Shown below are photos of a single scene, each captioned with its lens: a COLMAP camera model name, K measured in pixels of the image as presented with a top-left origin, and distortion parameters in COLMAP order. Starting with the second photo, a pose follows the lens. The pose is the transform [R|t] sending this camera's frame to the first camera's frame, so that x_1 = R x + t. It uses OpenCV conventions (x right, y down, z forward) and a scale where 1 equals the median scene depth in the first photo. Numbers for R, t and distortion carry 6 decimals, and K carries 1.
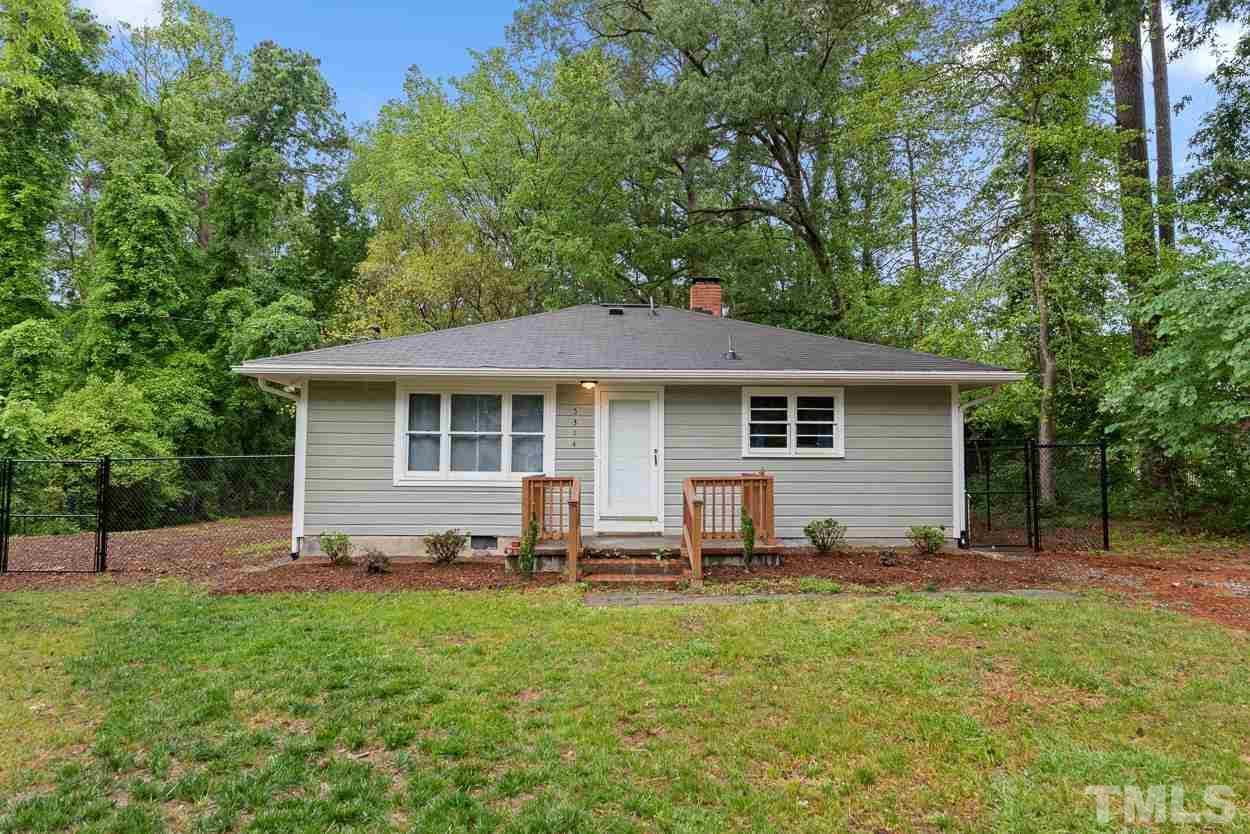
lens RADIAL K [[743.4, 0, 625.0], [0, 743.4, 417.0], [0, 0, 1]] dist [-0.004046, -0.002758]
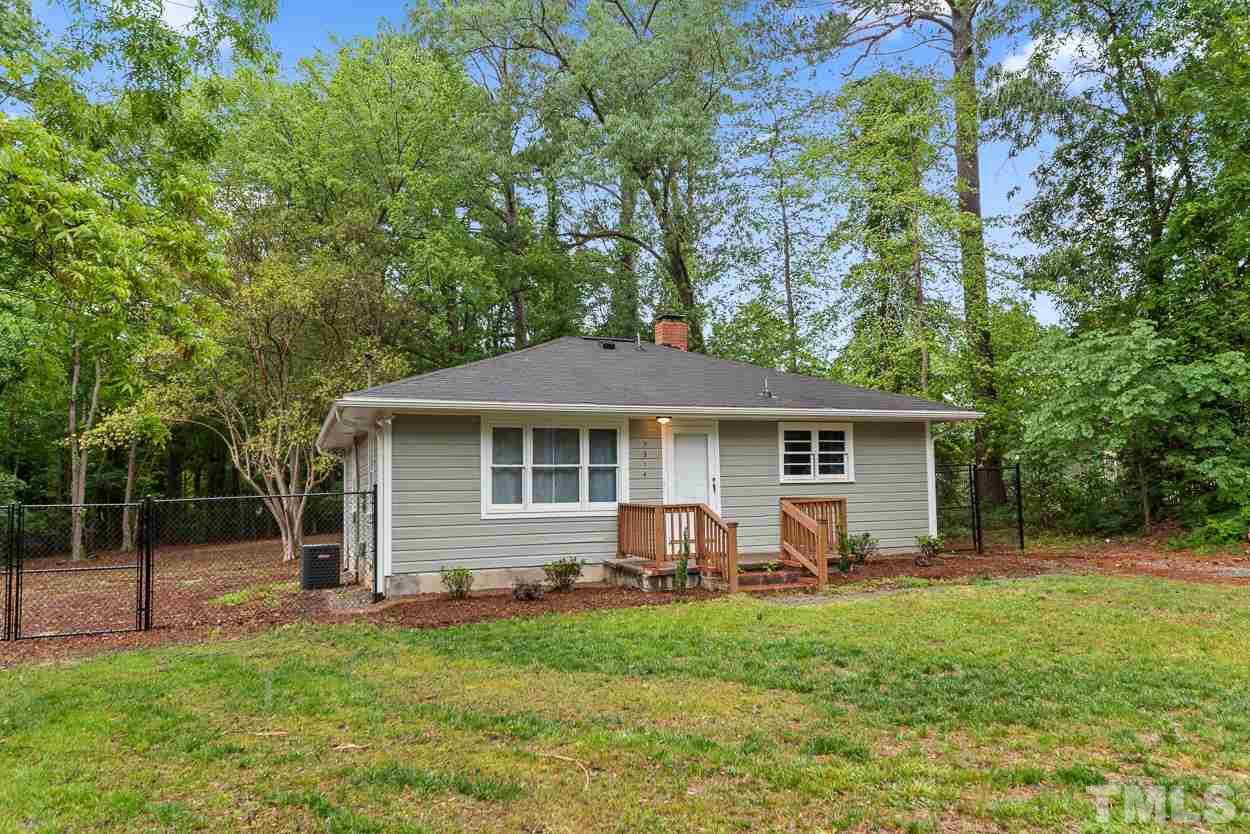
lens RADIAL K [[847.7, 0, 625.0], [0, 847.7, 417.0], [0, 0, 1]] dist [0.005450, 0.001592]
pose [[0.937968, 0.005992, 0.346670, -0.520475], [0.004018, 0.999596, -0.028148, -0.012694], [-0.346699, 0.027795, 0.937565, -0.148238]]
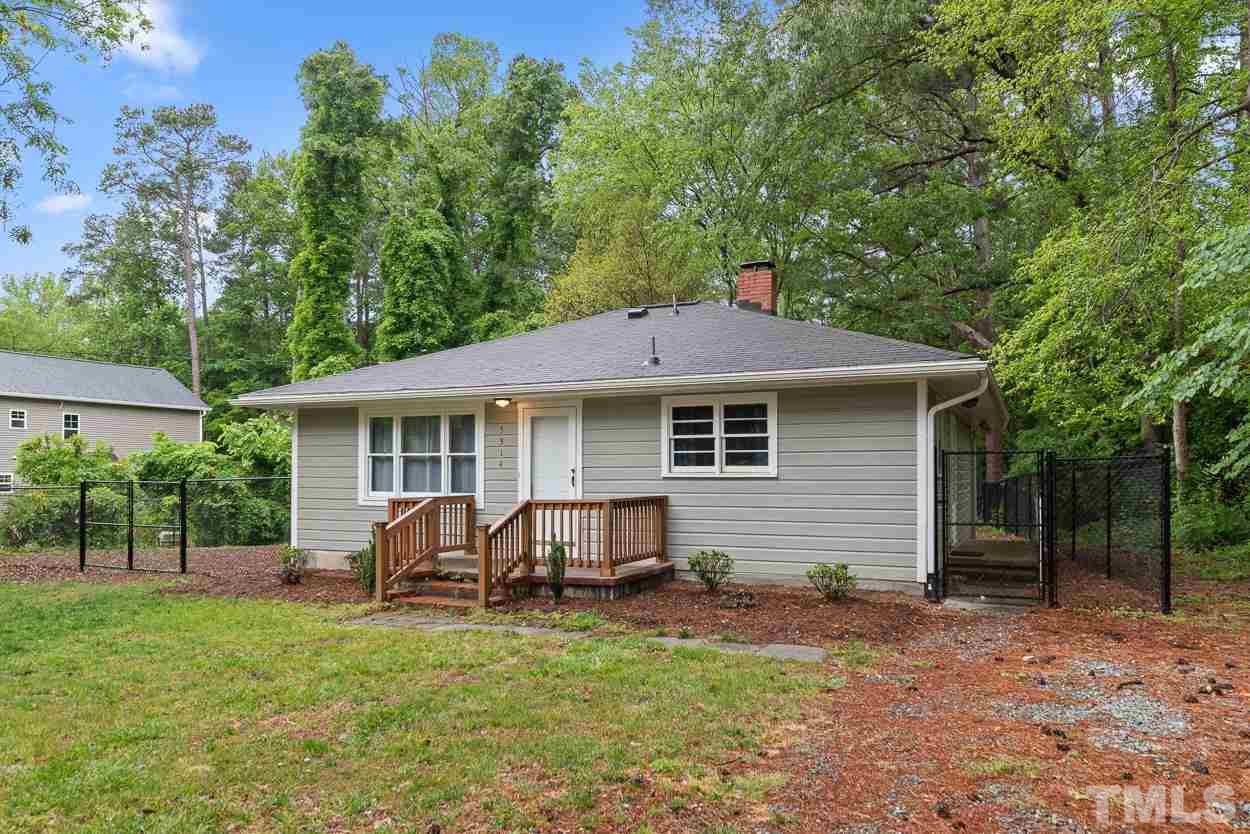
lens RADIAL K [[858.6, 0, 621.7], [0, 858.6, 465.7], [0, 0, 1]] dist [-0.001783, 0.000168]
pose [[0.890532, -0.009856, -0.454815, 0.572793], [0.029432, 0.998919, 0.035980, 0.002659], [0.453968, -0.045428, 0.889859, 0.081649]]
